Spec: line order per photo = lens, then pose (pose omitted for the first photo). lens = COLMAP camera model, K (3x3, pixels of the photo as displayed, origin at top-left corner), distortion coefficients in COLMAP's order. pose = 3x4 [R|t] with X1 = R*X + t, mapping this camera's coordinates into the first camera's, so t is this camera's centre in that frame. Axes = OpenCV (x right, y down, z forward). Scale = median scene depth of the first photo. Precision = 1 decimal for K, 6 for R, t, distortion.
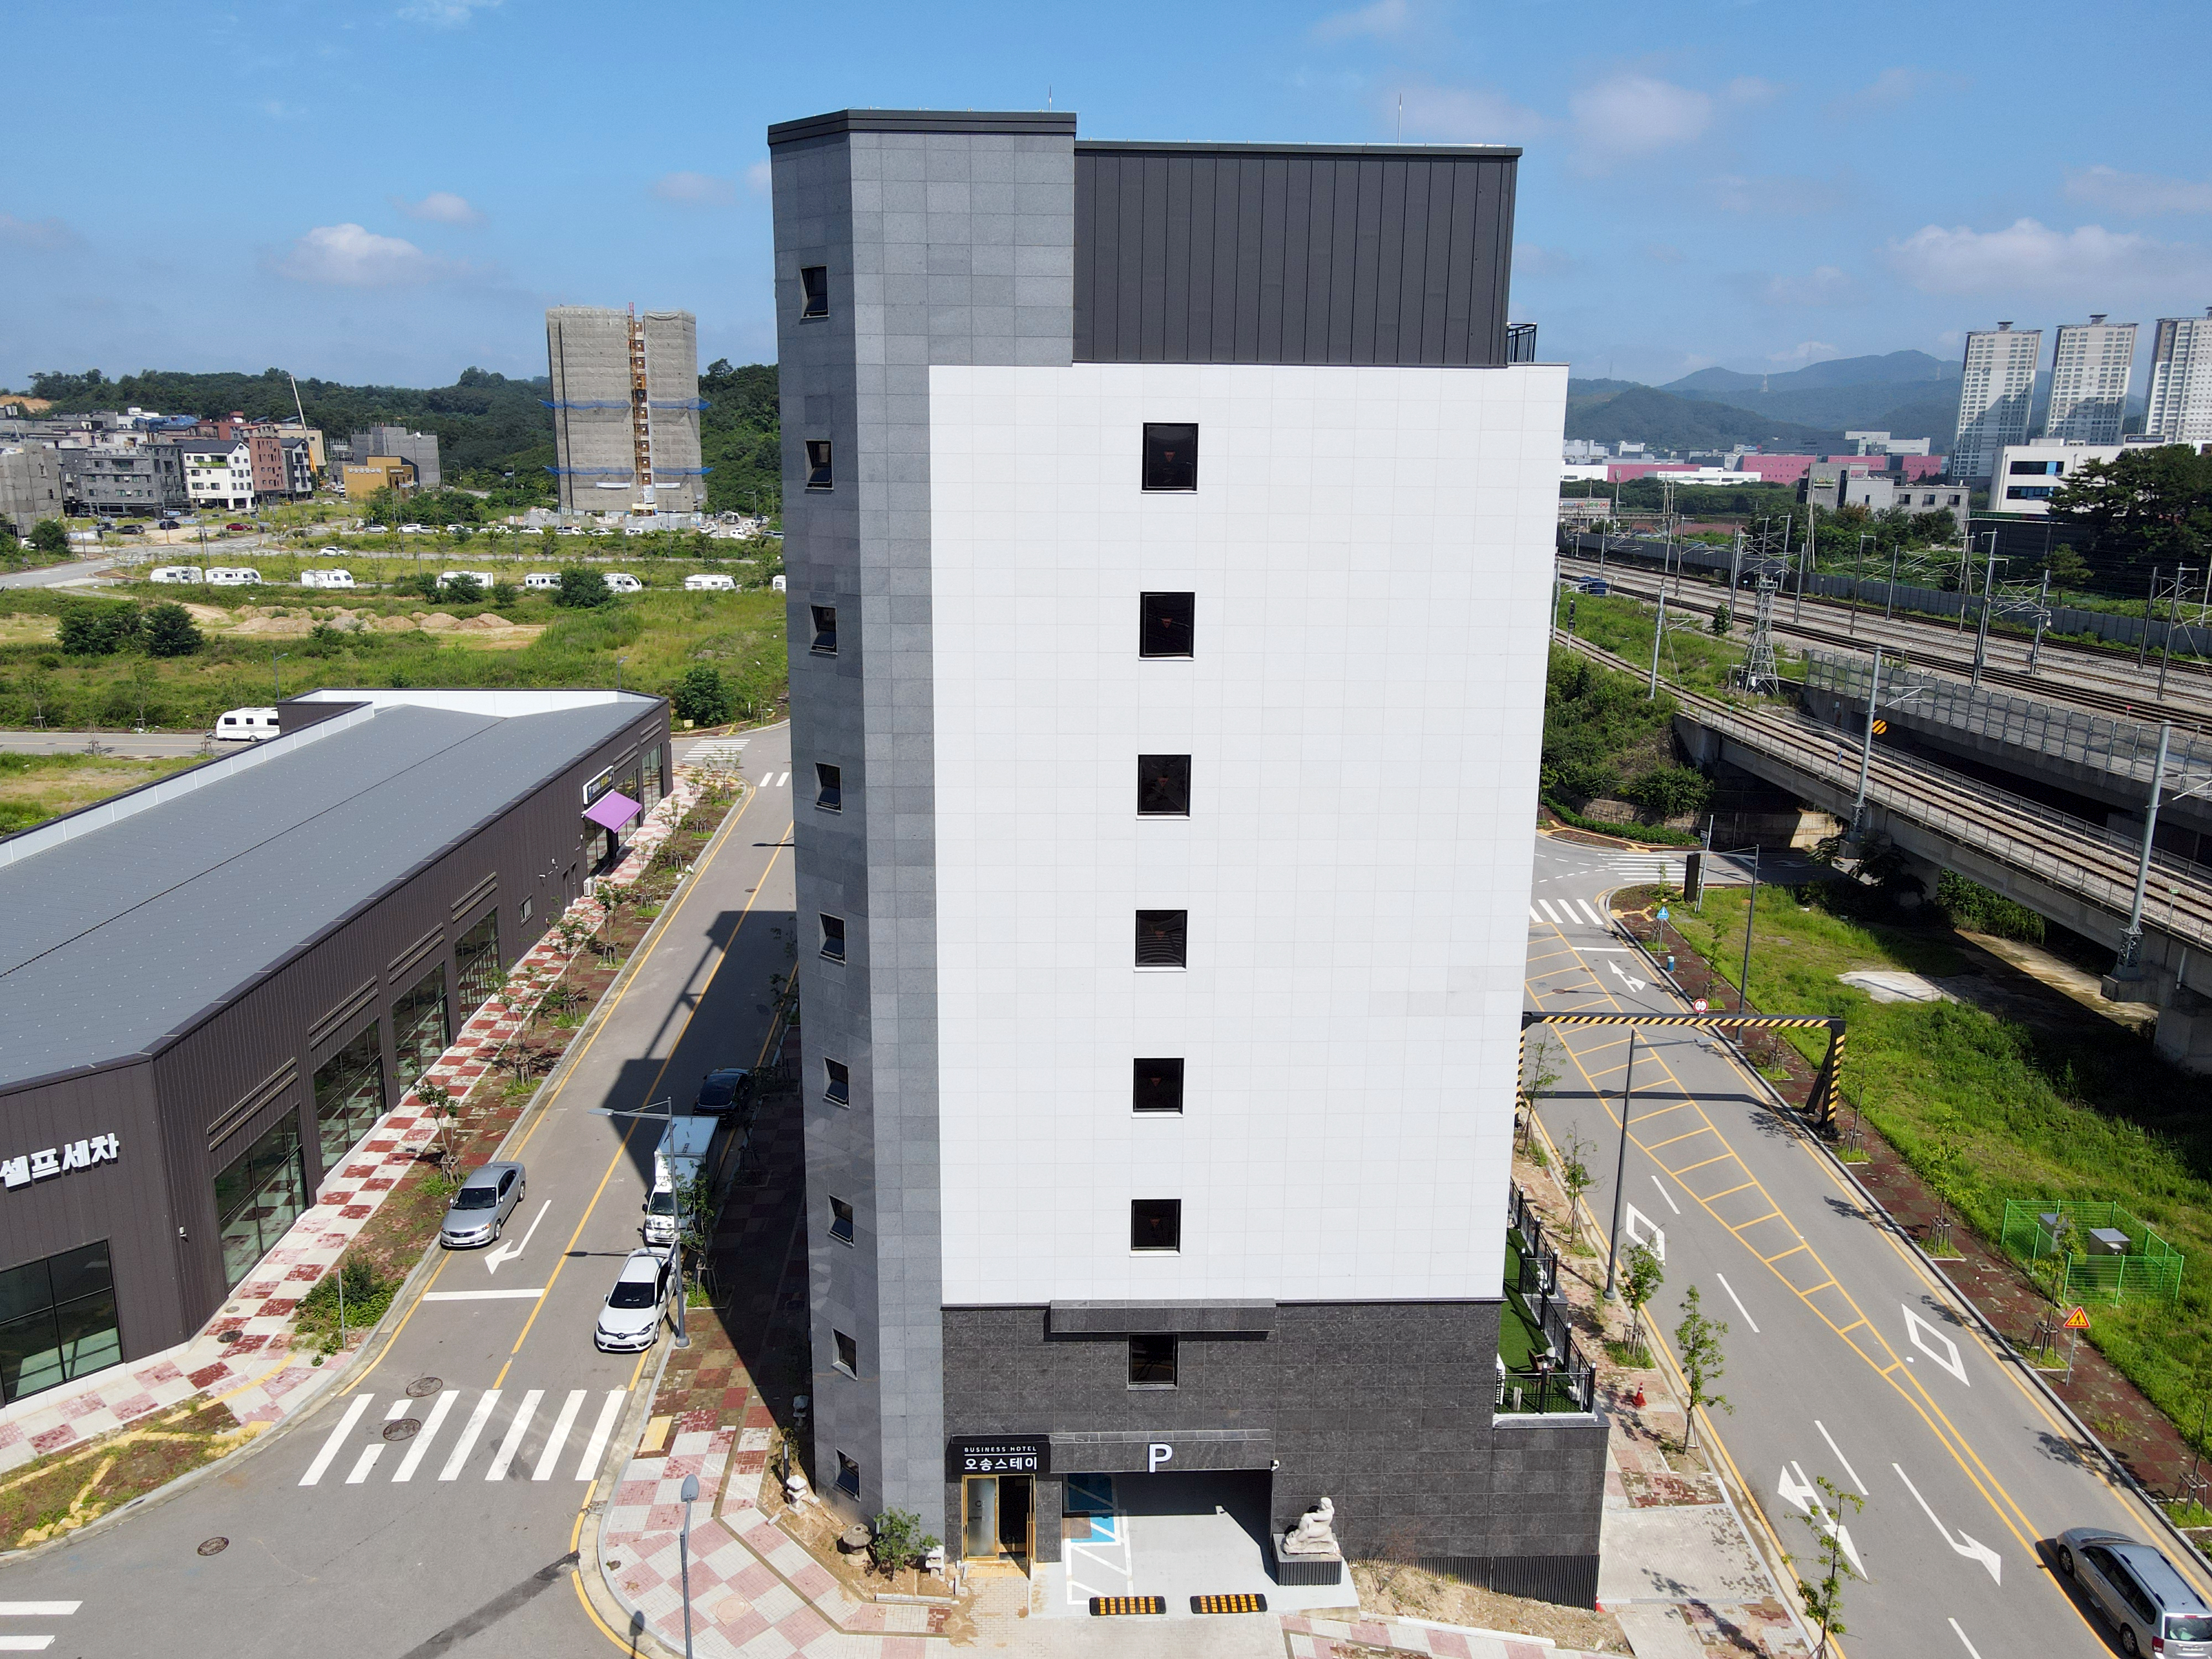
lens RADIAL K [[1619.7, 0, 1107.4], [0, 1619.7, 828.2], [0, 0, 1]] dist [0.013279, 0.005518]
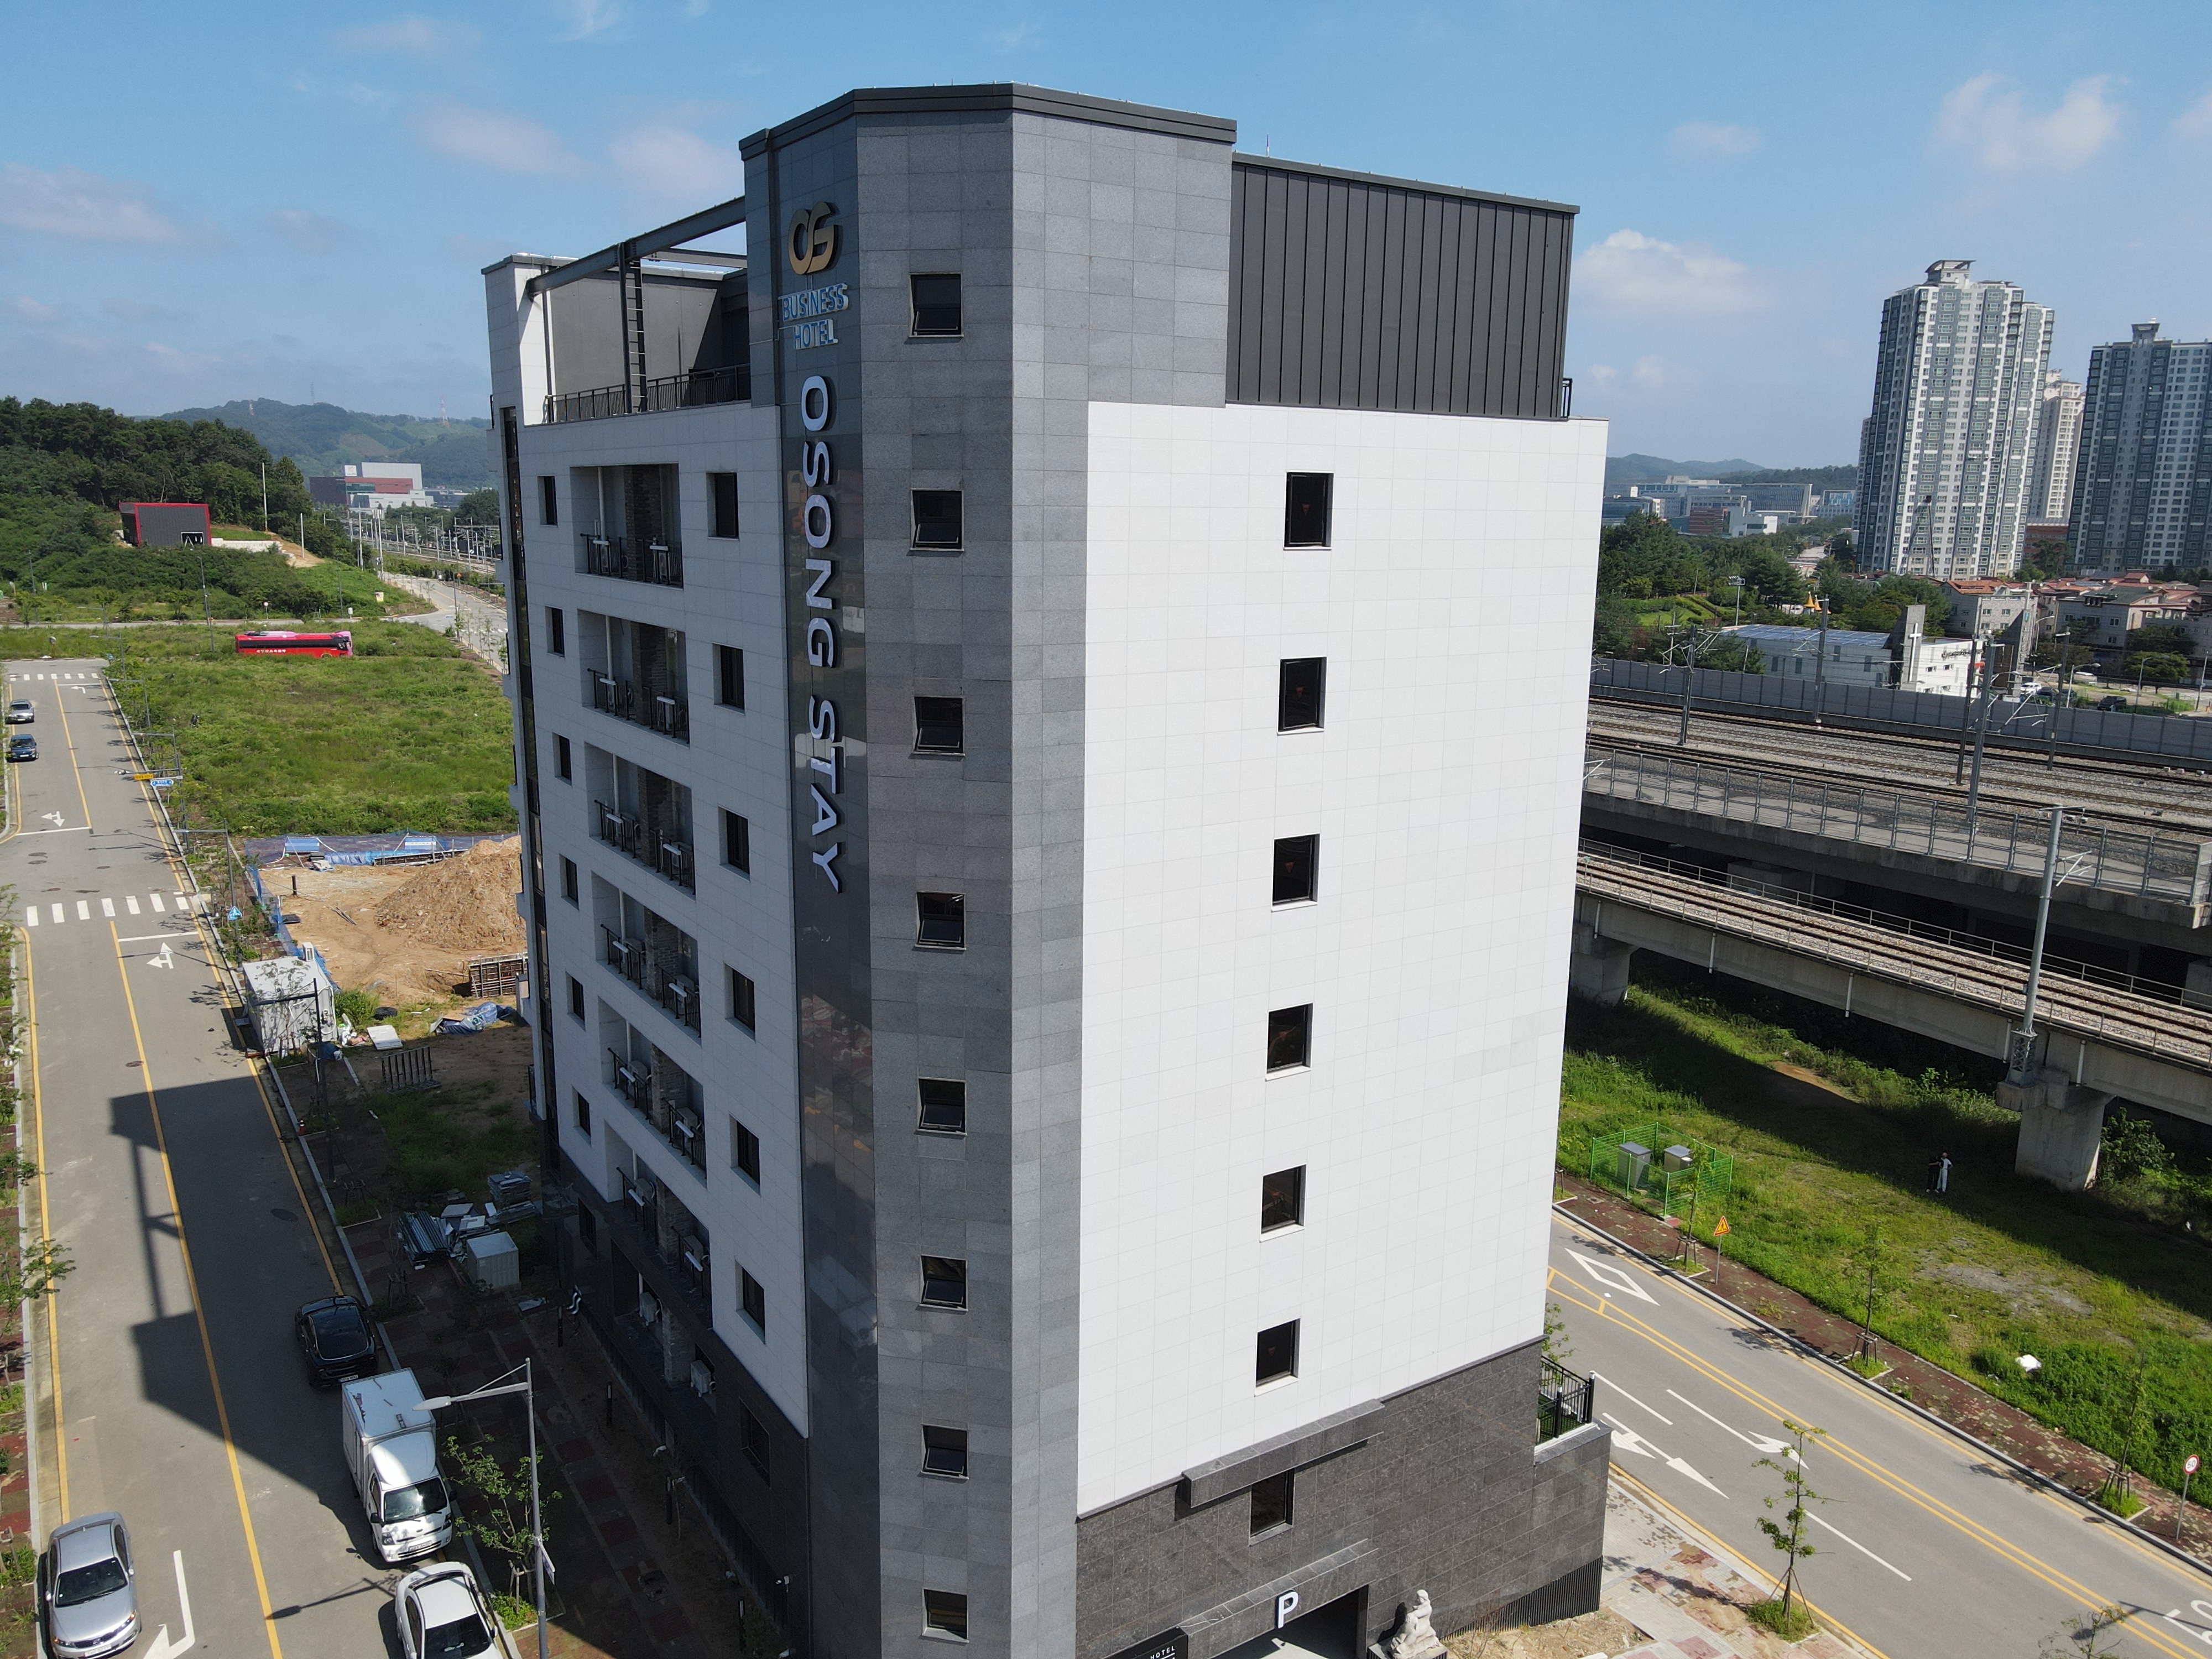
lens RADIAL K [[1619.7, 0, 1108.4], [0, 1619.7, 827.4], [0, 0, 1]] dist [0.013279, 0.005518]
pose [[0.858034, -0.101190, 0.503526, -0.519016], [0.111559, 0.993711, 0.009597, -0.071955], [-0.501331, 0.047938, 0.863927, 0.274868]]
